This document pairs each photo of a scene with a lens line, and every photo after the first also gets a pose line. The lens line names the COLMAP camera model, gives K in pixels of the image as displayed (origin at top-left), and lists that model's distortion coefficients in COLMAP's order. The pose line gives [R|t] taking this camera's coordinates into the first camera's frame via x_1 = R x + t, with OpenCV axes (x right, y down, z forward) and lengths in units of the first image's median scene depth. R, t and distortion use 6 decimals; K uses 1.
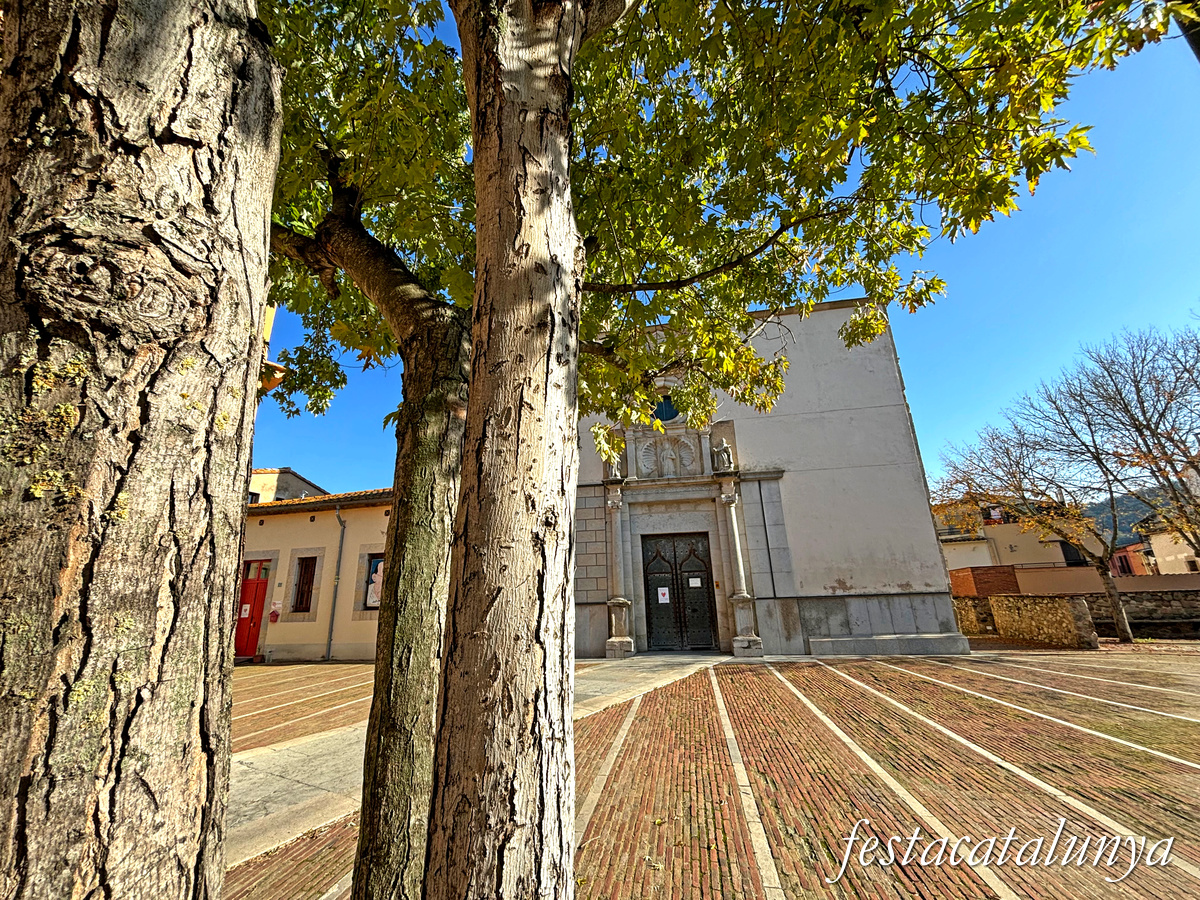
lens RADIAL K [[477.7, 0, 595.0], [0, 477.7, 439.4], [0, 0, 1]] dist [0.002974, -0.006416]
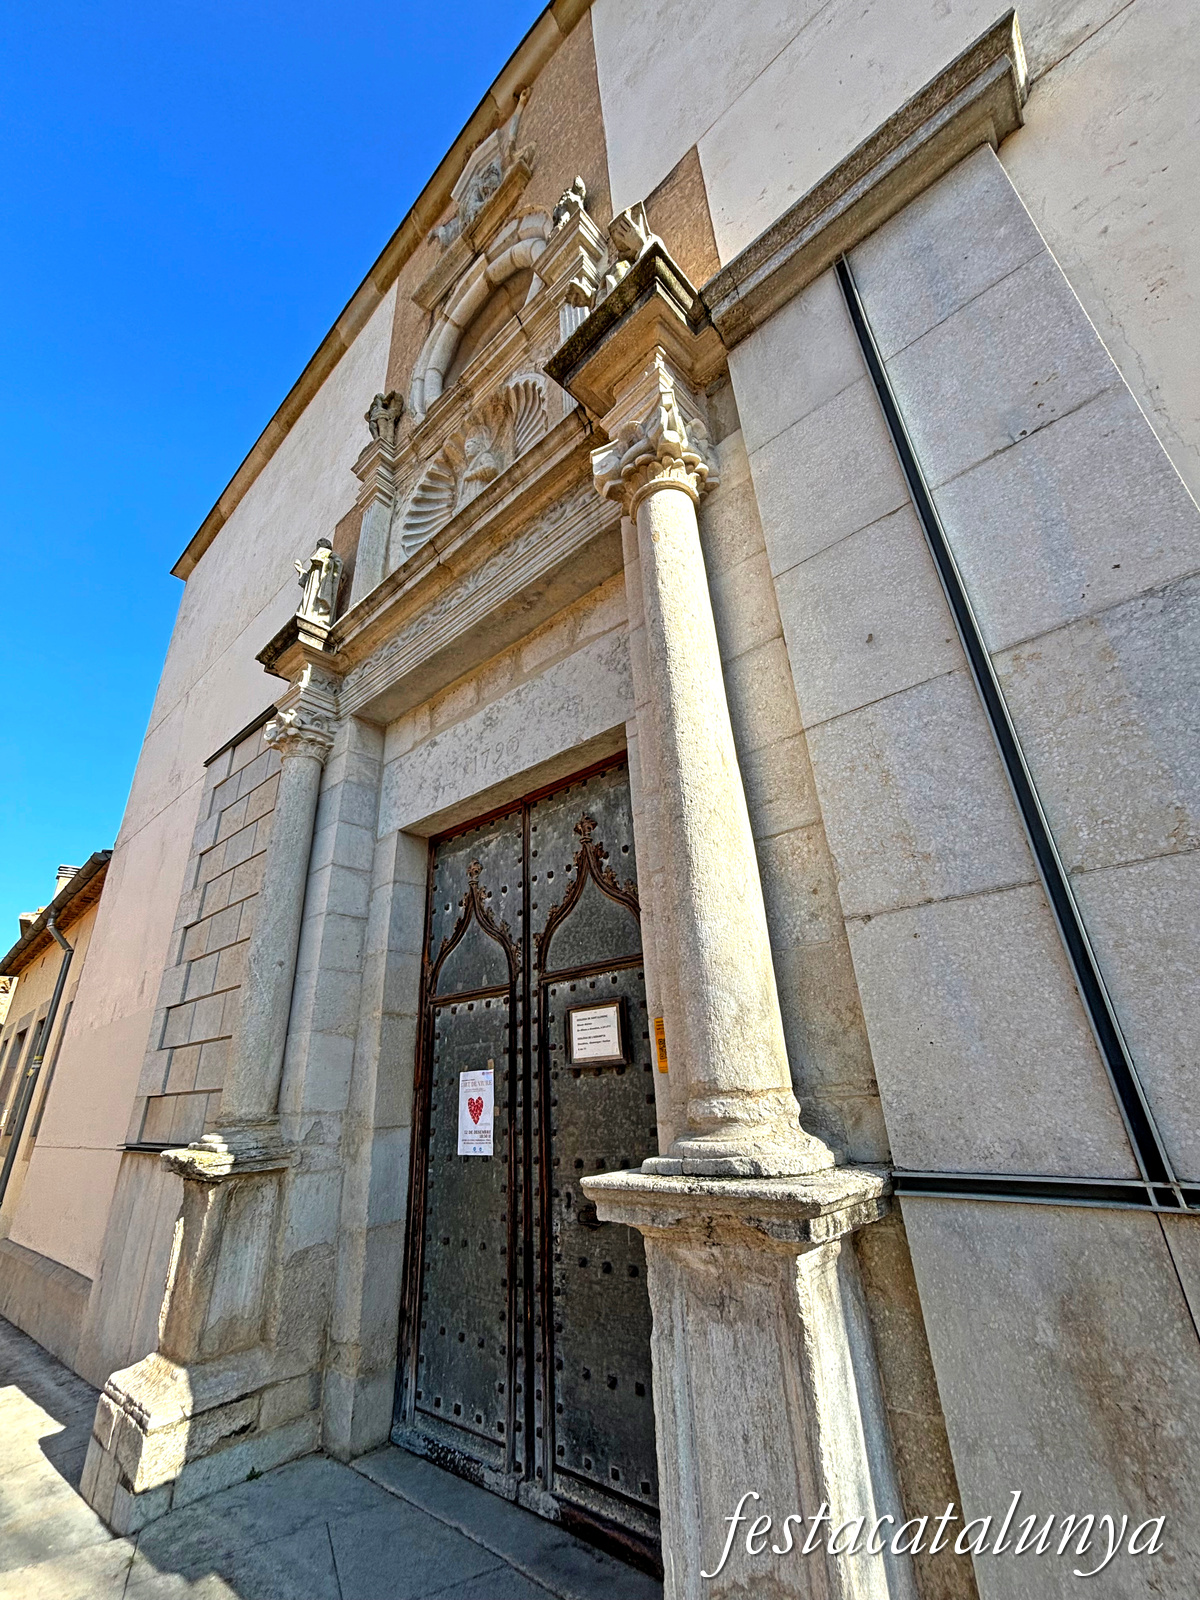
lens RADIAL K [[637.0, 0, 600.0], [0, 637.0, 800.0], [0, 0, 1]] dist [0.002974, -0.006416]
pose [[0.850569, -0.230915, -0.472453, 0.334642], [0.186682, 0.972504, -0.139230, 0.250220], [0.491612, 0.030226, 0.870289, 0.801246]]
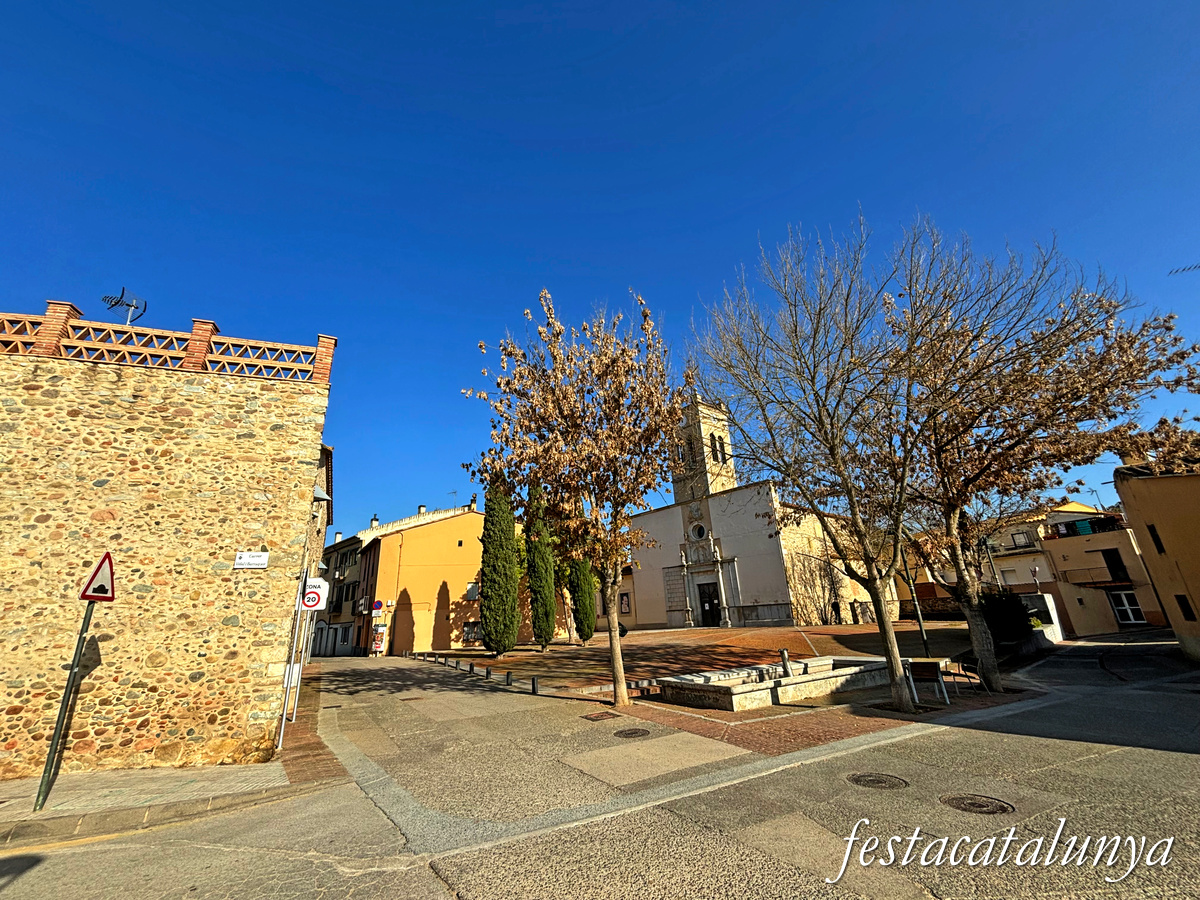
lens RADIAL K [[477.7, 0, 595.0], [0, 477.7, 439.4], [0, 0, 1]] dist [0.002974, -0.006416]
pose [[0.783207, -0.229118, -0.578007, 1.445312], [0.221013, 0.971505, -0.085623, -0.512012], [0.581154, -0.060687, 0.811528, -1.538534]]
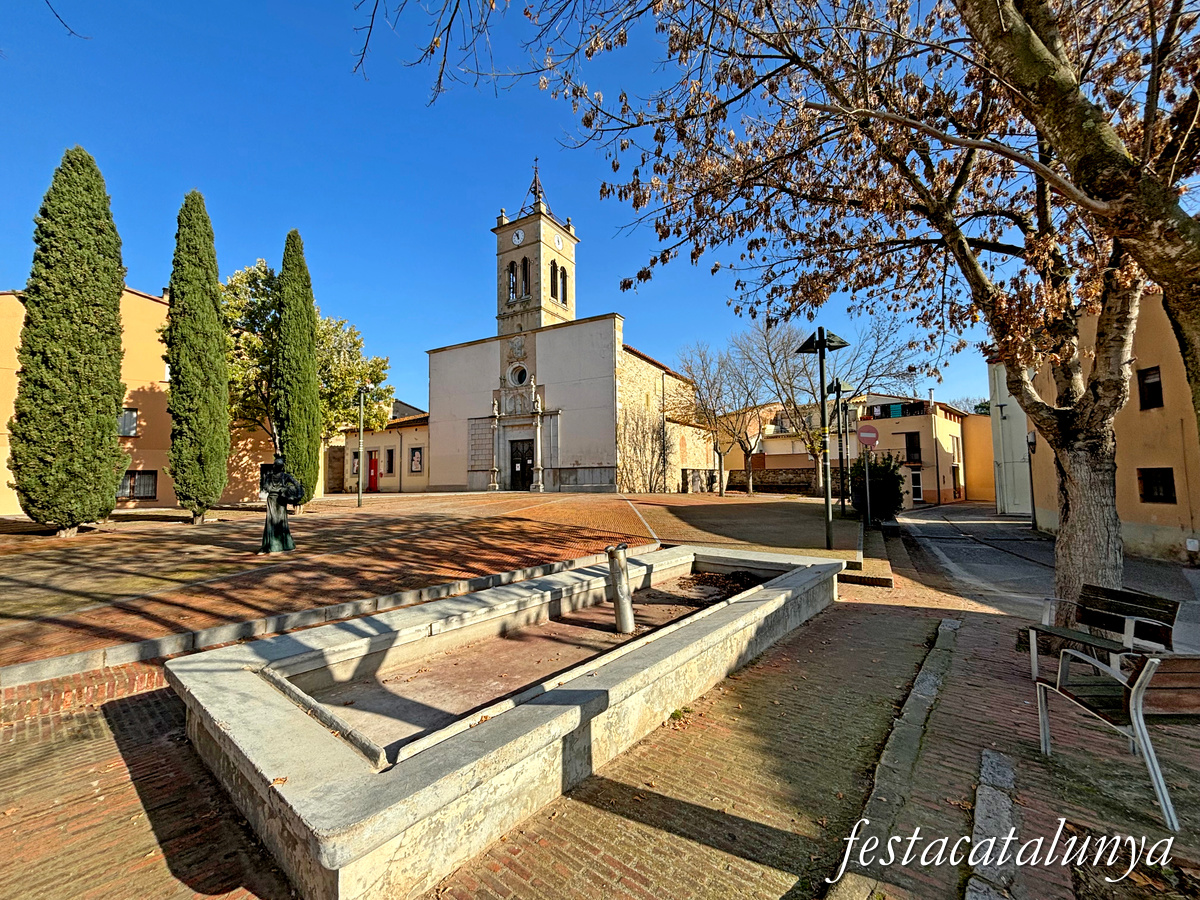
lens RADIAL K [[477.7, 0, 595.0], [0, 477.7, 439.4], [0, 0, 1]] dist [0.002974, -0.006416]
pose [[0.946874, -0.011285, -0.321408, 1.195979], [0.088491, 0.969950, 0.226640, -0.269413], [0.309192, -0.243041, 0.919419, -0.894992]]
